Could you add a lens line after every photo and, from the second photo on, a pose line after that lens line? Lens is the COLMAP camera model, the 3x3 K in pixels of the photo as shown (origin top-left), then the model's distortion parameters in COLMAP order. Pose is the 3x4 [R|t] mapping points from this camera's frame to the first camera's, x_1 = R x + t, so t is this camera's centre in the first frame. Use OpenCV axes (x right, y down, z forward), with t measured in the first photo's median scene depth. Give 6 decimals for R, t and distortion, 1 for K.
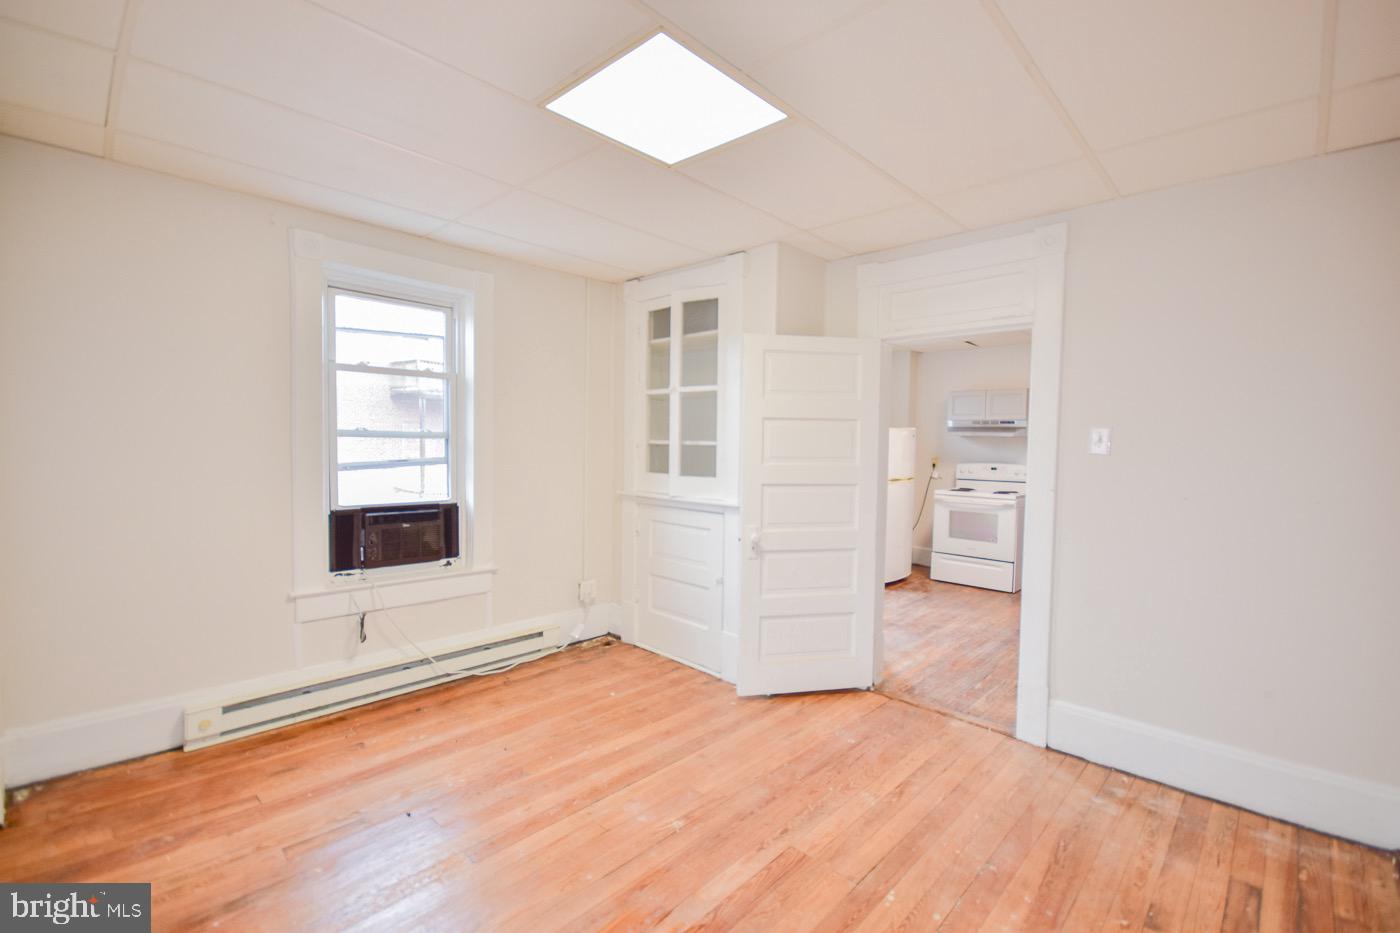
lens RADIAL K [[600.4, 0, 701.7], [0, 600.4, 470.4], [0, 0, 1]] dist [-0.021262, -0.001157]
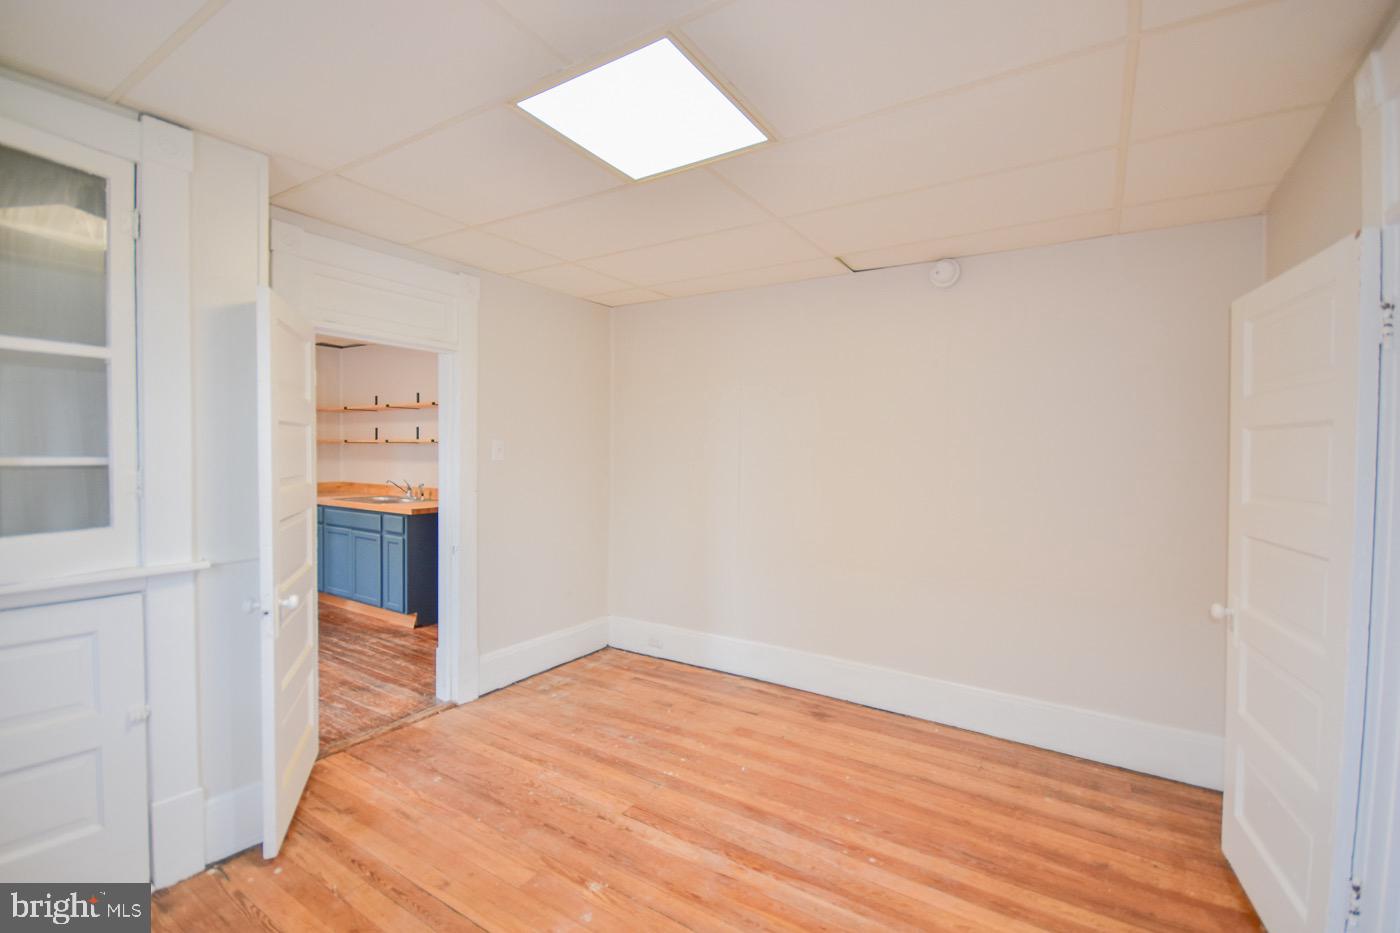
lens RADIAL K [[600.4, 0, 696.0], [0, 600.4, 468.0], [0, 0, 1]] dist [-0.021262, -0.001157]
pose [[-0.173558, -0.046734, 0.983714, -0.718584], [0.032388, 0.998062, 0.053130, -0.064485], [-0.984291, 0.041082, -0.171708, 0.763039]]
